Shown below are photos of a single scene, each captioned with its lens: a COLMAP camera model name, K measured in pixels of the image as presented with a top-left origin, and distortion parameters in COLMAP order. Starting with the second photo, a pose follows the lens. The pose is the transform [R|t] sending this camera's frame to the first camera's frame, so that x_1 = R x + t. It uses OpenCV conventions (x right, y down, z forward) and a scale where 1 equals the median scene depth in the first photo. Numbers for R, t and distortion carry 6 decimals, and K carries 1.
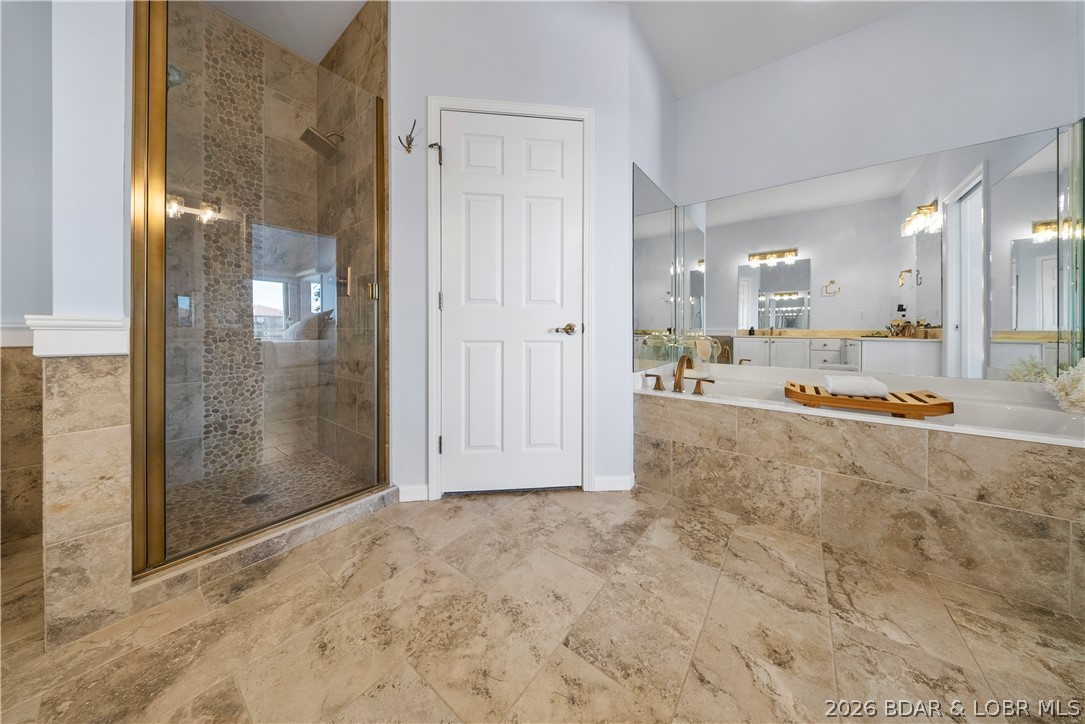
lens RADIAL K [[333.2, 0, 544.3], [0, 333.2, 324.1], [0, 0, 1]] dist [-0.002257, -0.000224]
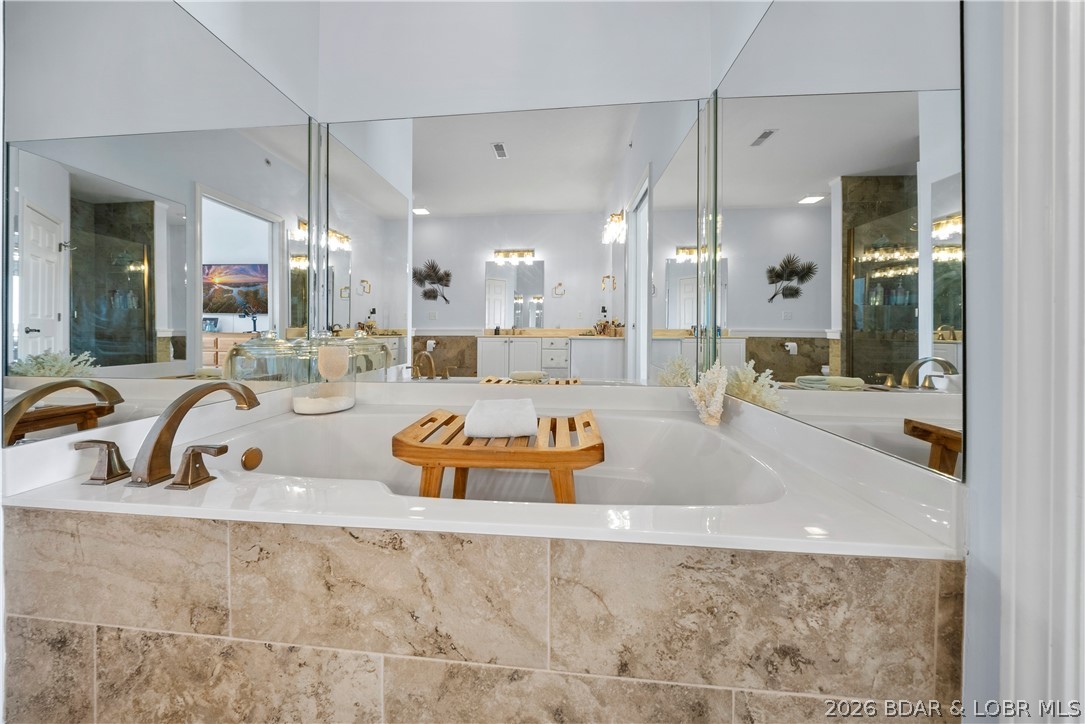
lens RADIAL K [[335.8, 0, 539.7], [0, 335.8, 325.8], [0, 0, 1]] dist [0.000221, 0.000039]
pose [[0.827382, 0.000572, 0.561639, 0.601652], [-0.001960, 0.999996, 0.001869, 0.013960], [-0.561636, -0.002647, 0.827380, 0.423972]]
